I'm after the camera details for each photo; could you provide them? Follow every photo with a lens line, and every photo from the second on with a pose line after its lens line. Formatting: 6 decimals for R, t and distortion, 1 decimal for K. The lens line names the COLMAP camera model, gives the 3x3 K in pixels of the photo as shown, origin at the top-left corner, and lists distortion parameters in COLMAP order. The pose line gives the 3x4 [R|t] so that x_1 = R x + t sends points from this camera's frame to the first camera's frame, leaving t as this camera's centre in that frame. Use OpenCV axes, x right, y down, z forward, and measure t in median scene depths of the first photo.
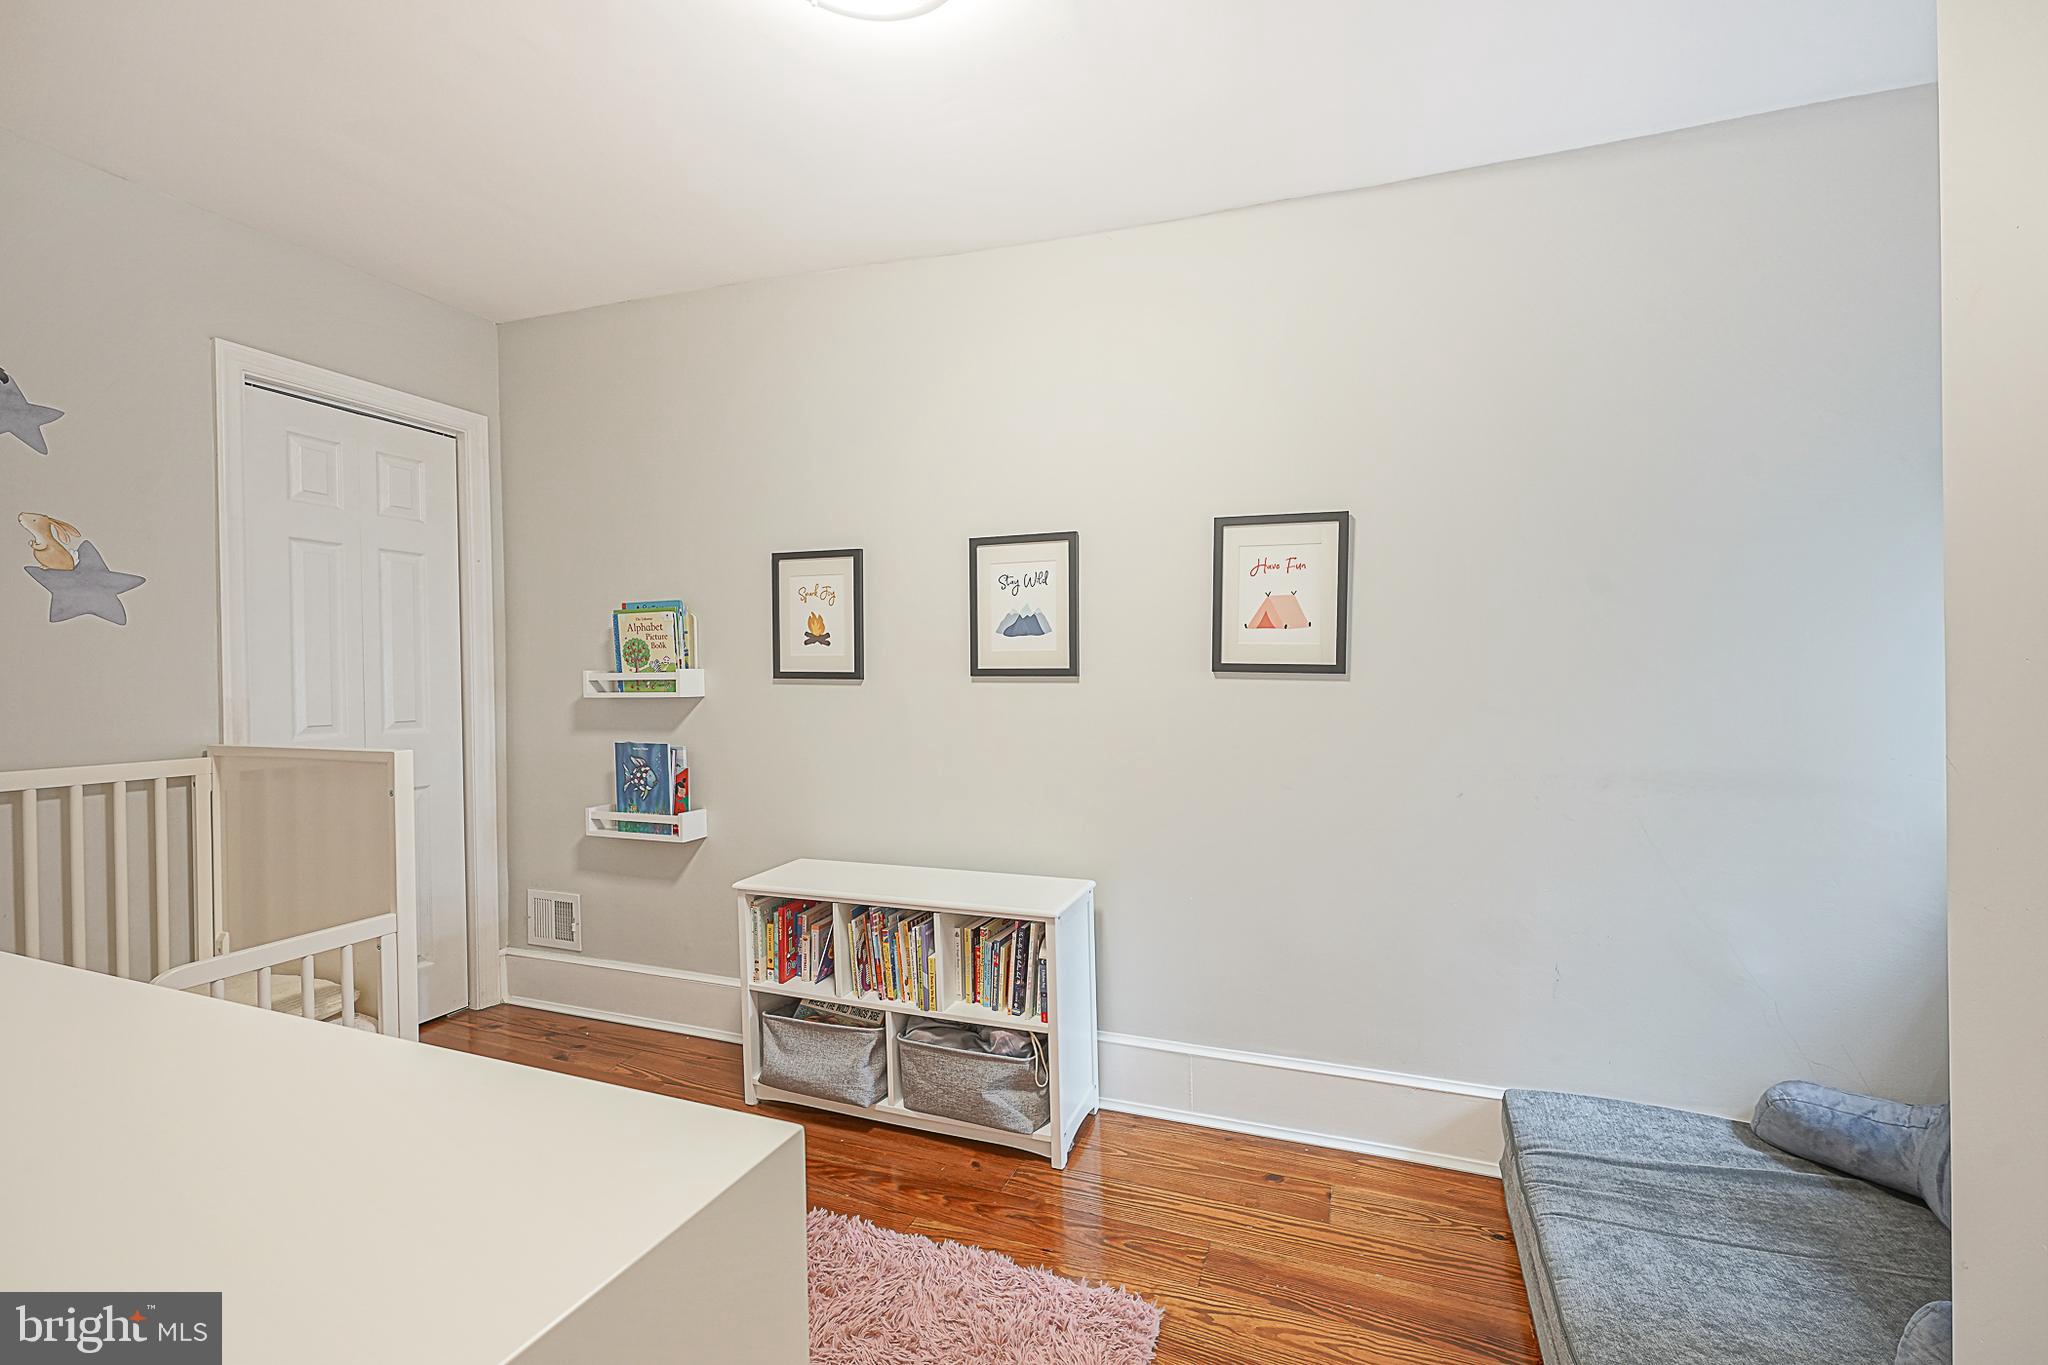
lens RADIAL K [[870.9, 0, 1072.7], [0, 870.9, 674.6], [0, 0, 1]] dist [-0.000682, 0.000174]
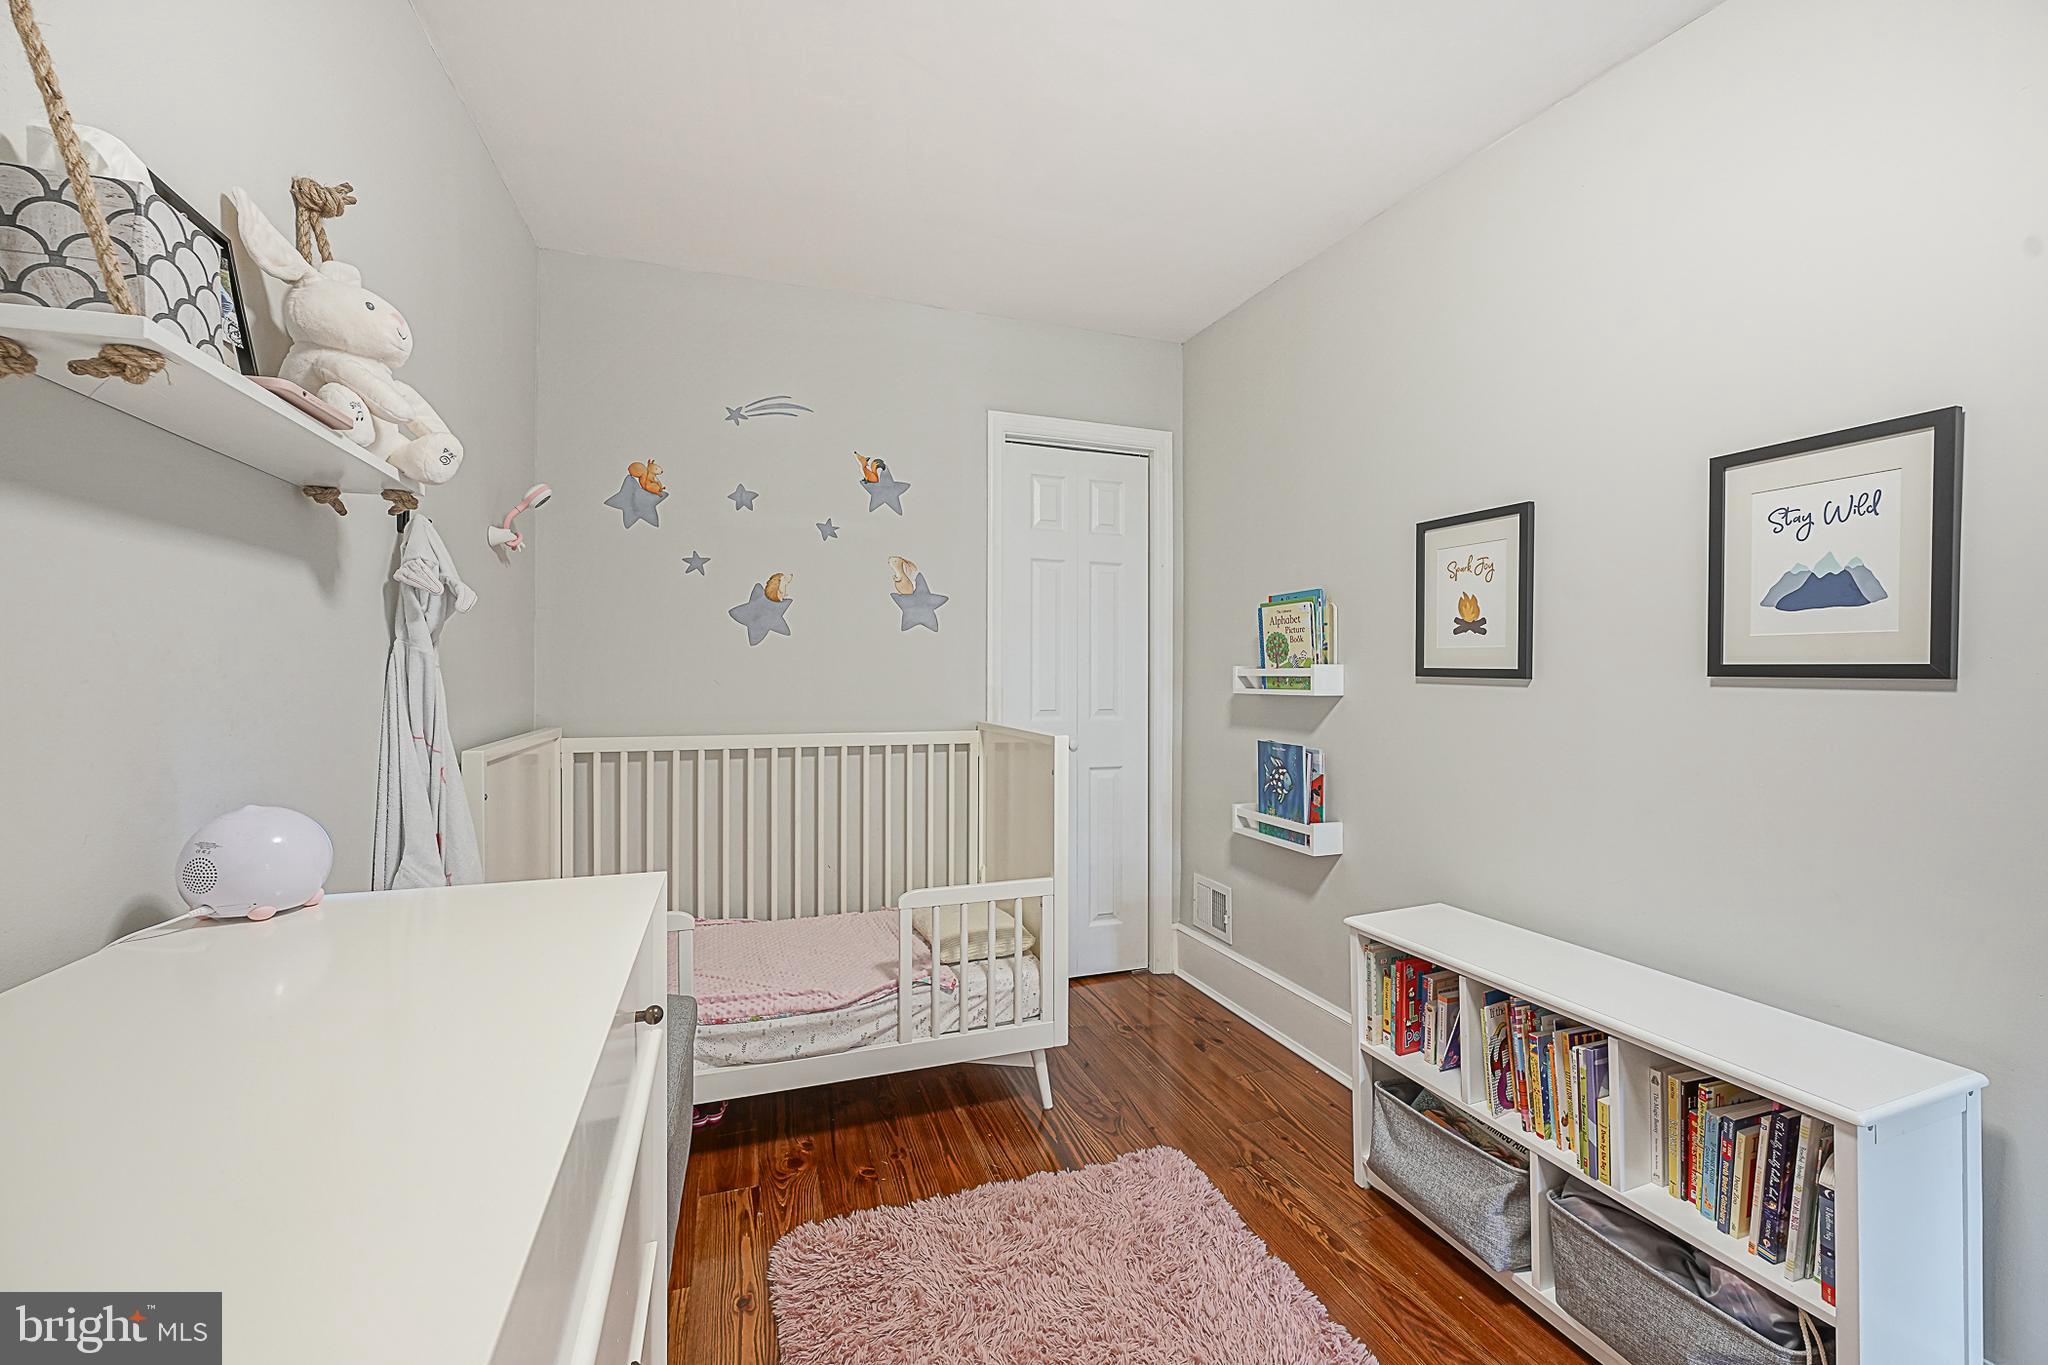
lens RADIAL K [[853.4, 0, 1024.0], [0, 853.4, 682.5], [0, 0, 1]] dist [-0.000681, 0.000405]
pose [[0.640723, 0.017928, -0.767563, 0.042684], [-0.010186, 0.999838, 0.014851, 0.002428], [0.767705, -0.001696, 0.640801, 0.229244]]
